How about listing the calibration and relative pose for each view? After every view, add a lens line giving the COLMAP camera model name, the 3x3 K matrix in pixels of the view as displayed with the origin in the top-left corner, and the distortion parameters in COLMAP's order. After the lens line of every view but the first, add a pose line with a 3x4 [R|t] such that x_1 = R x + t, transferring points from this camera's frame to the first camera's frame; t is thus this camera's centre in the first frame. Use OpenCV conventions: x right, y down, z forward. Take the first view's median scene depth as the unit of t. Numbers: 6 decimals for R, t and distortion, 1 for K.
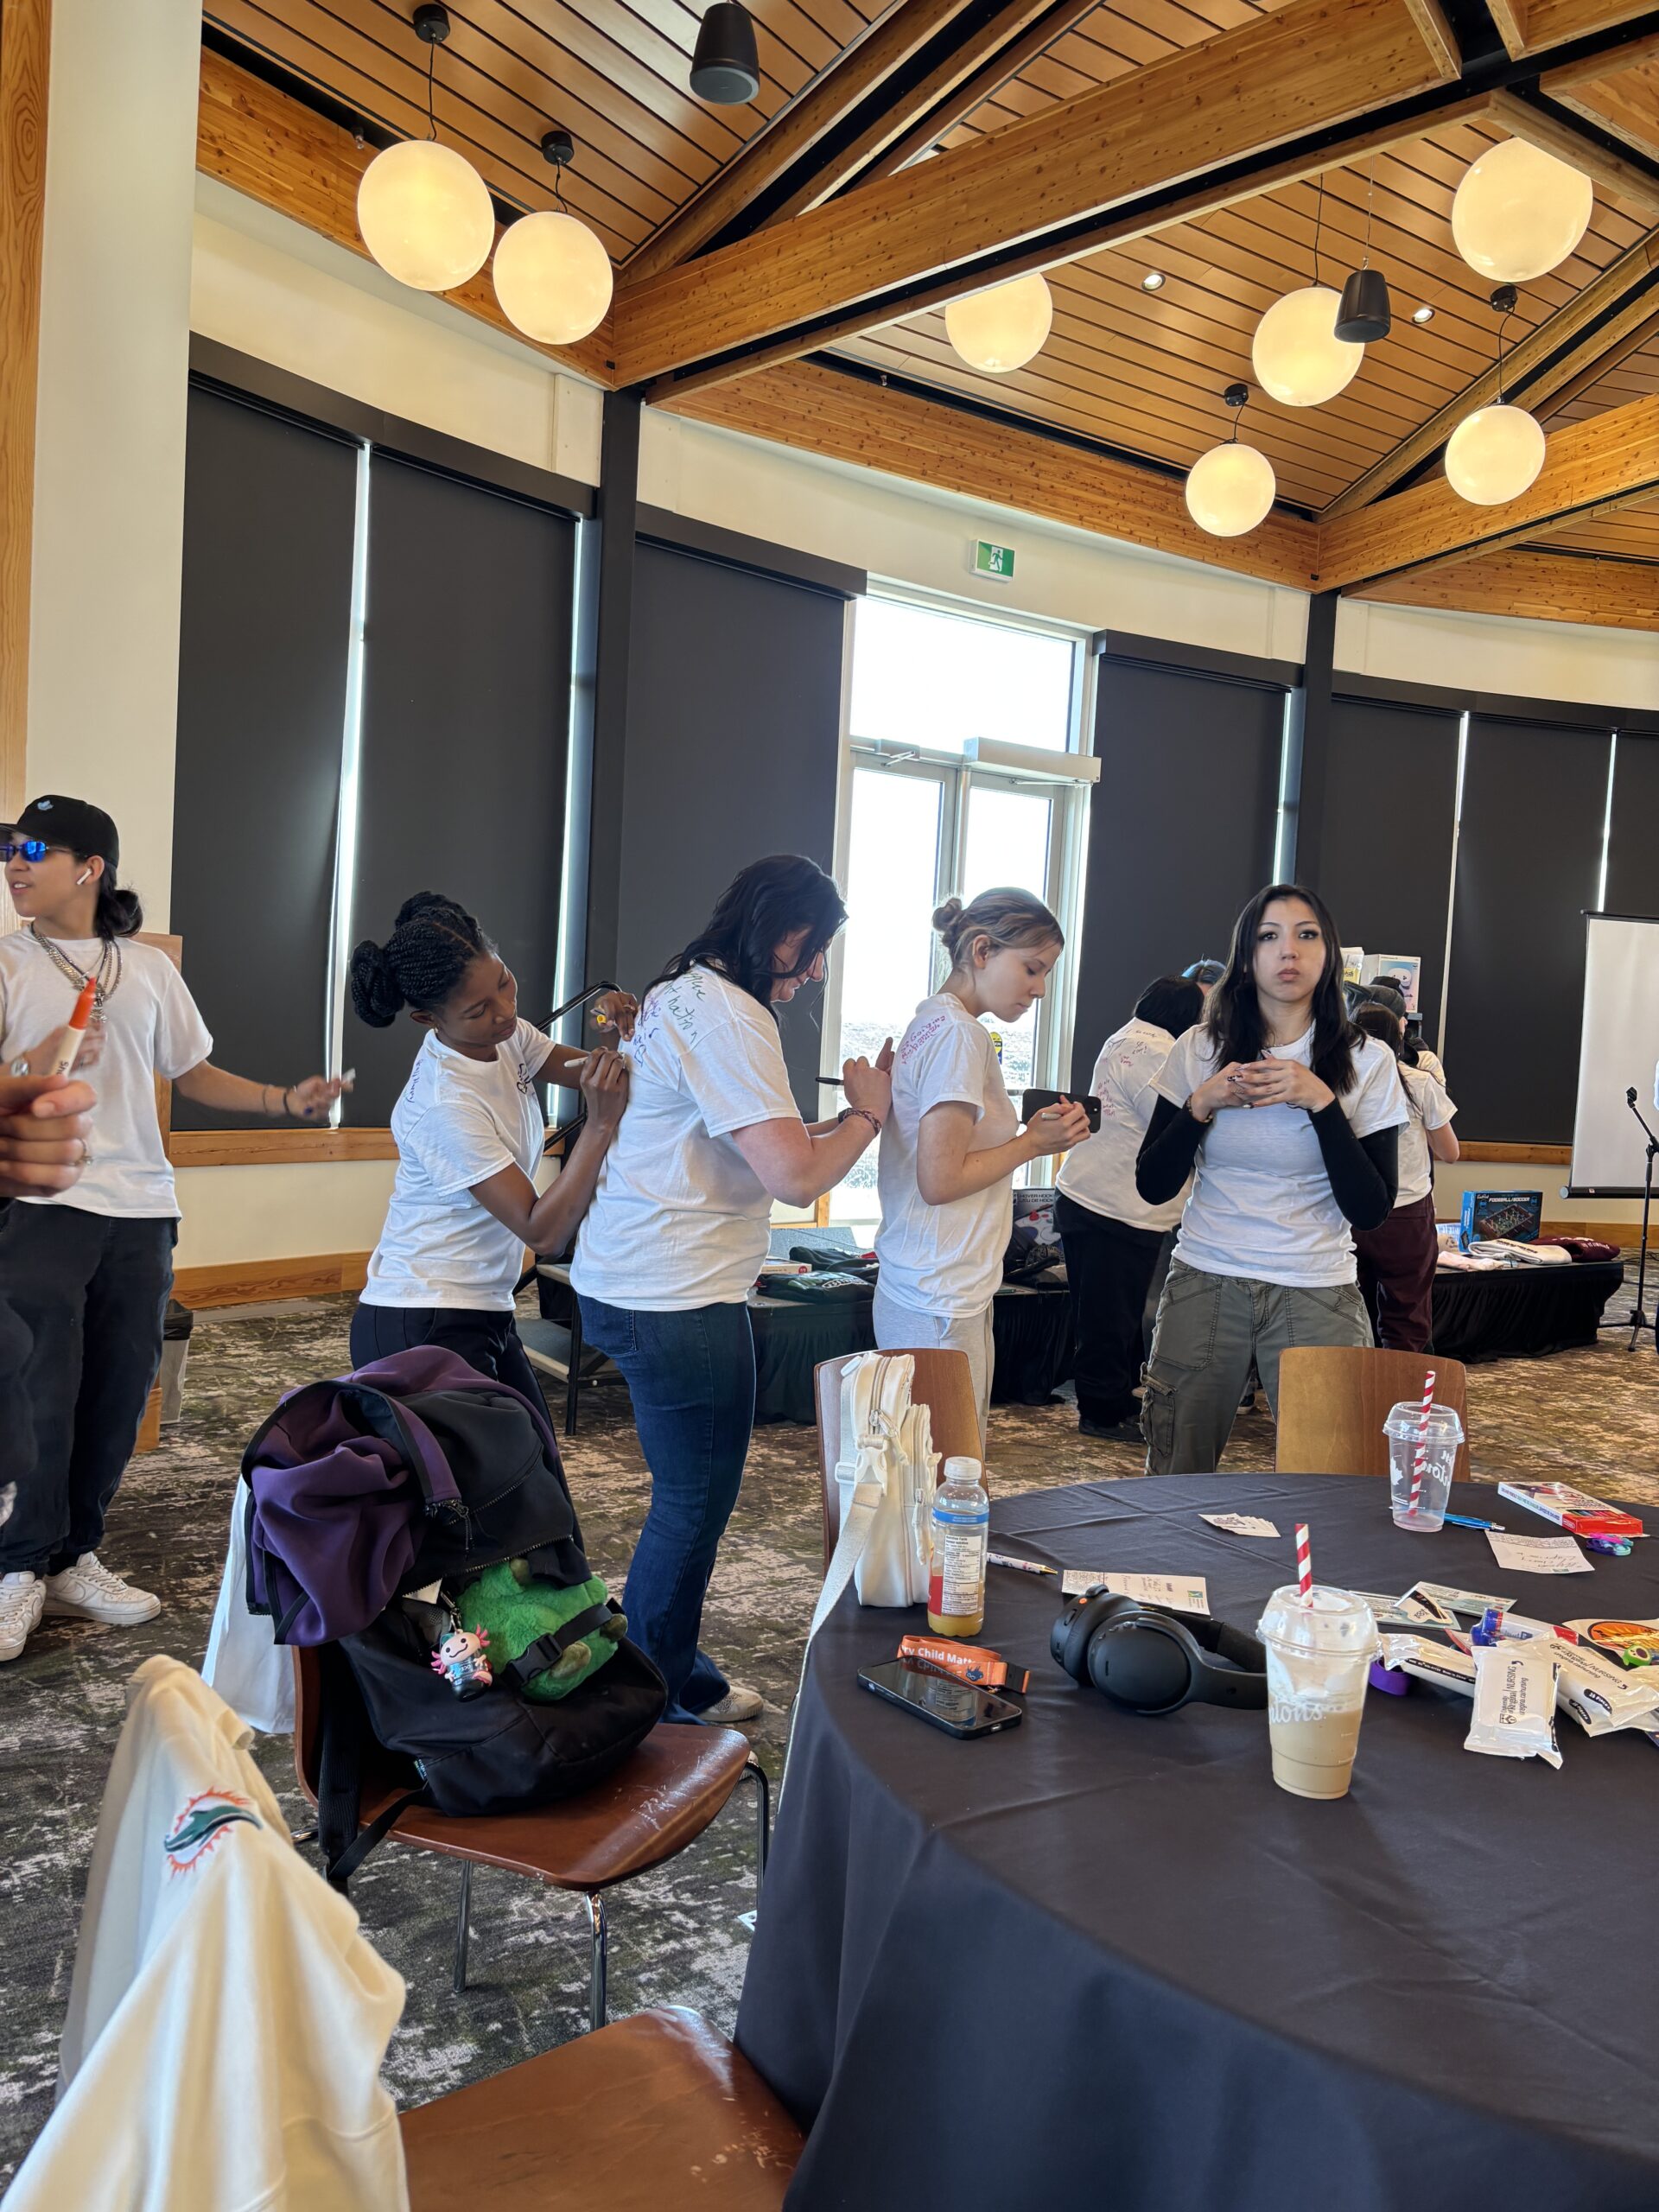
lens RADIAL K [[1674.5, 0, 832.3], [0, 1674.5, 1110.8], [0, 0, 1]] dist [0.031141, -0.027569]
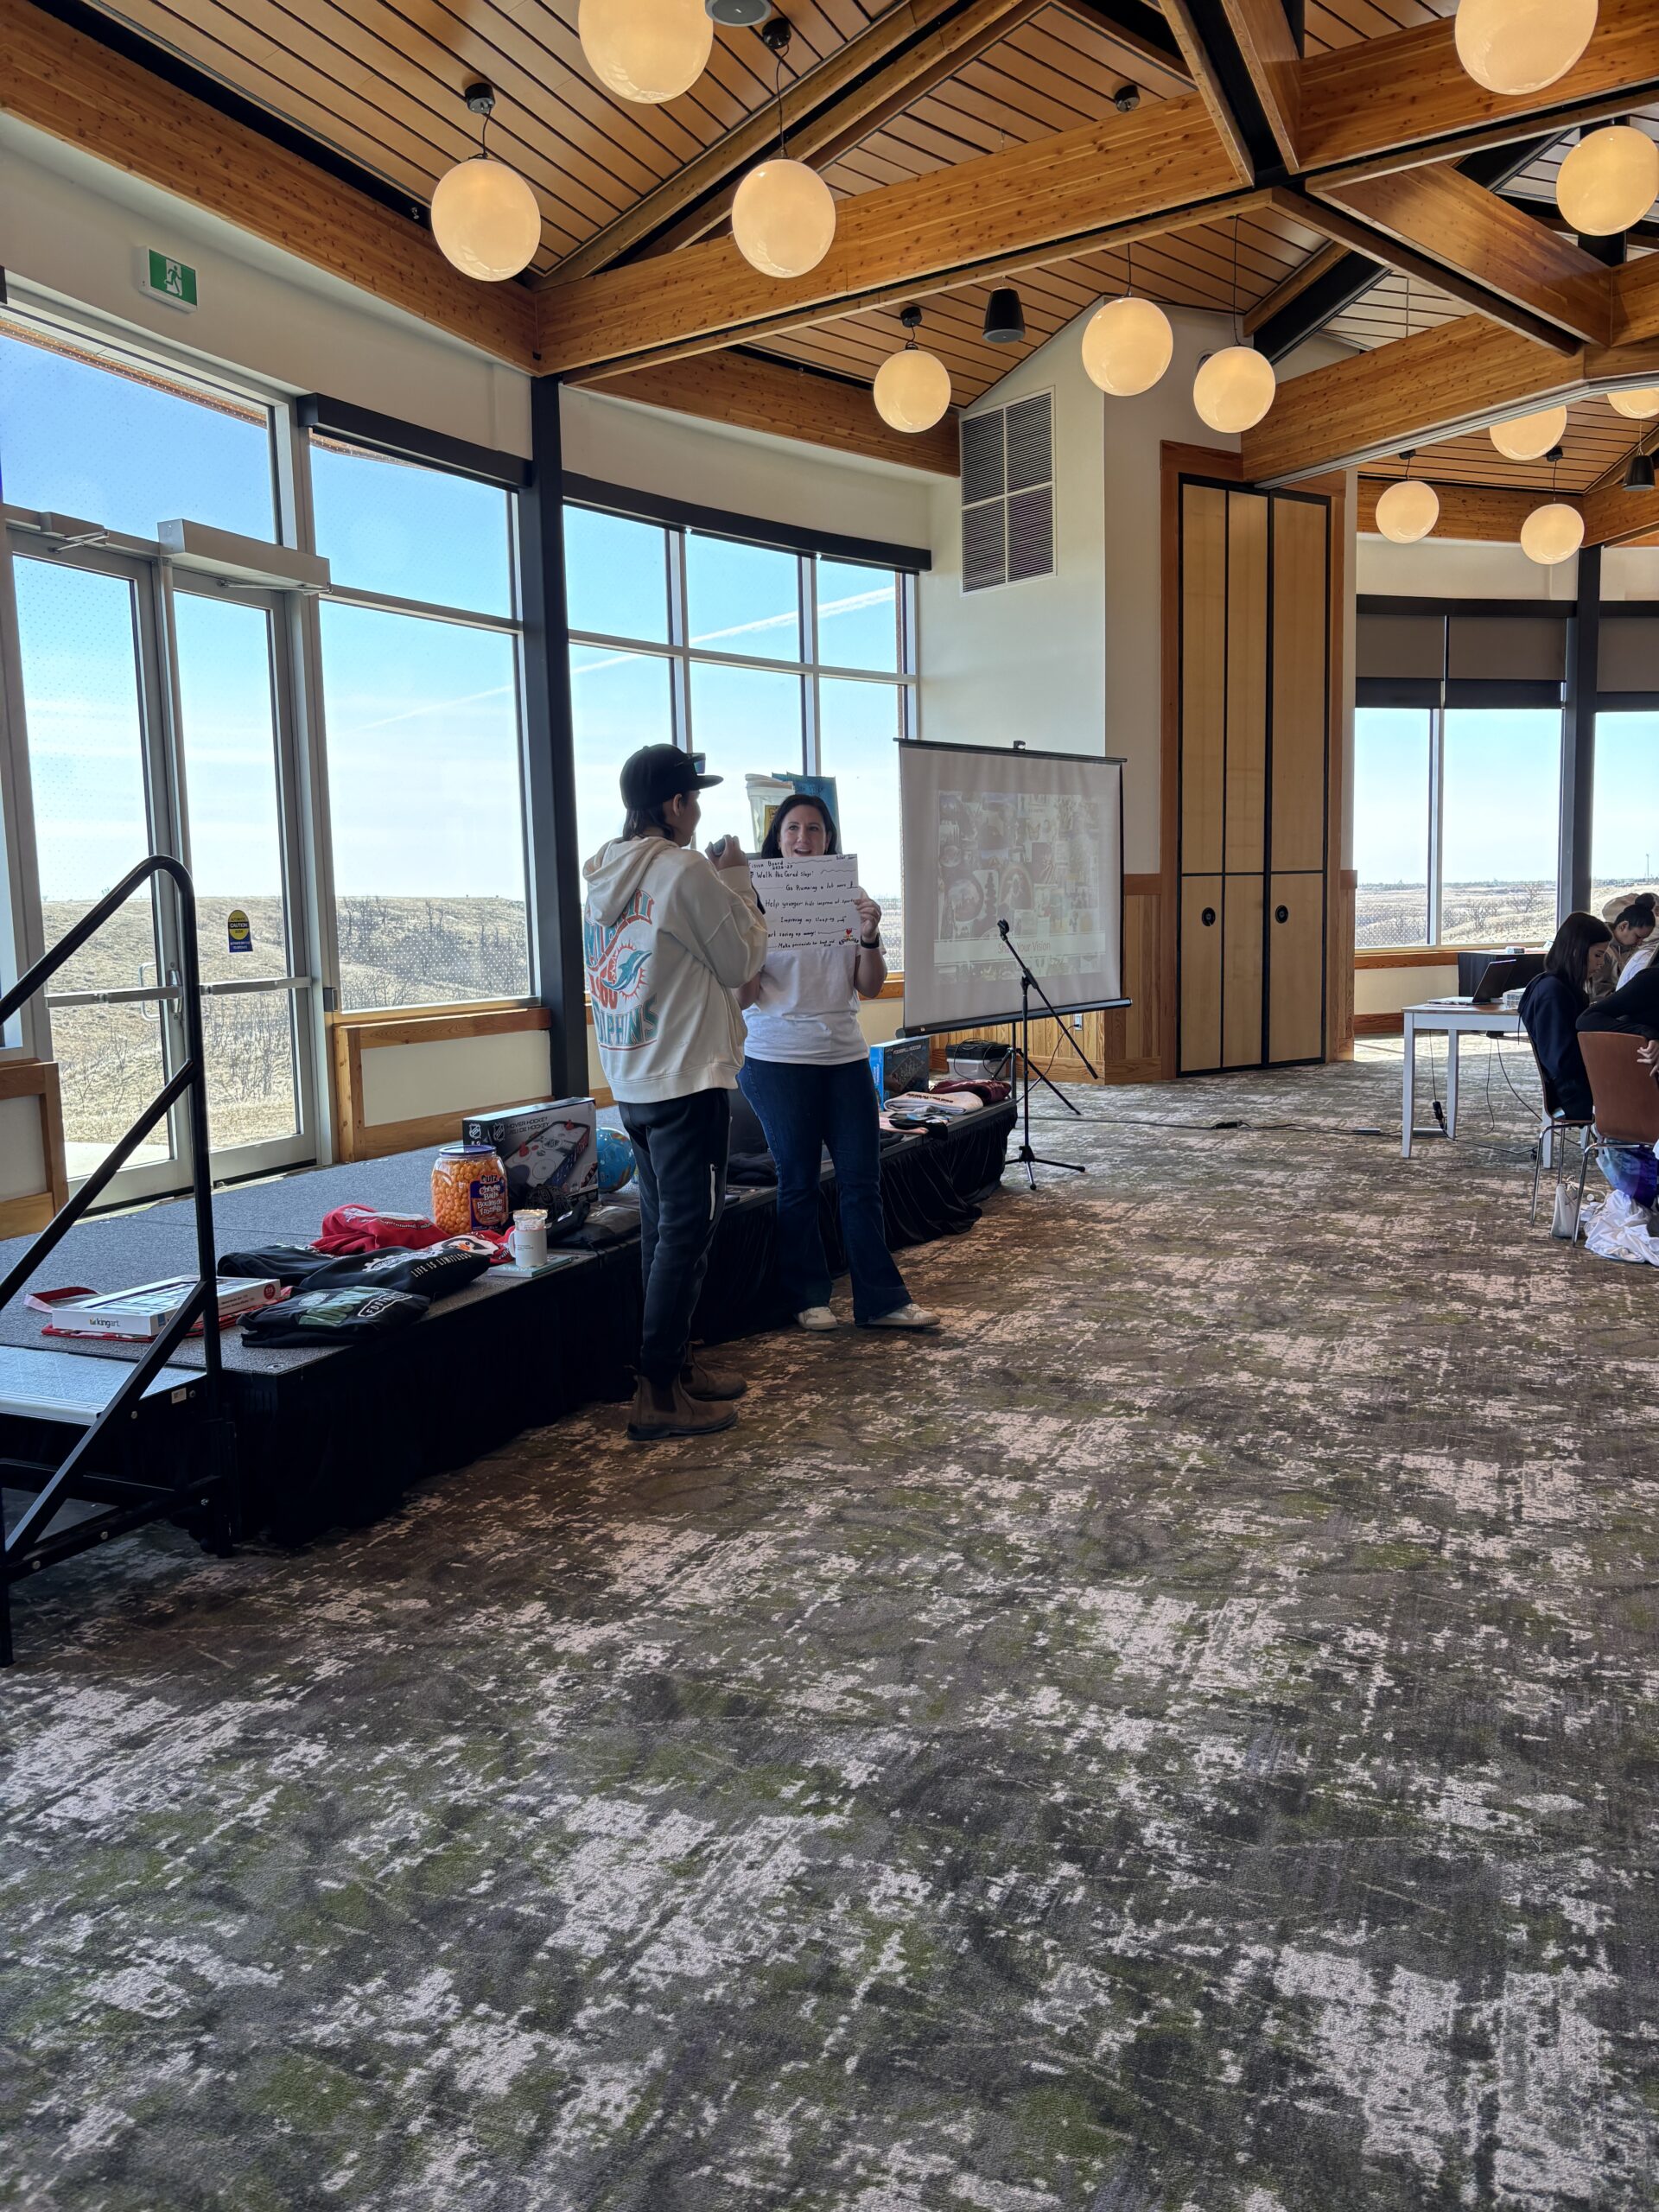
lens RADIAL K [[1674.5, 0, 849.4], [0, 1674.5, 1092.6], [0, 0, 1]] dist [0.031141, -0.027569]
pose [[0.834278, -0.134172, 0.534769, -0.108146], [0.094264, 0.990368, 0.101422, -0.017380], [-0.543226, -0.034205, 0.838890, 0.204091]]
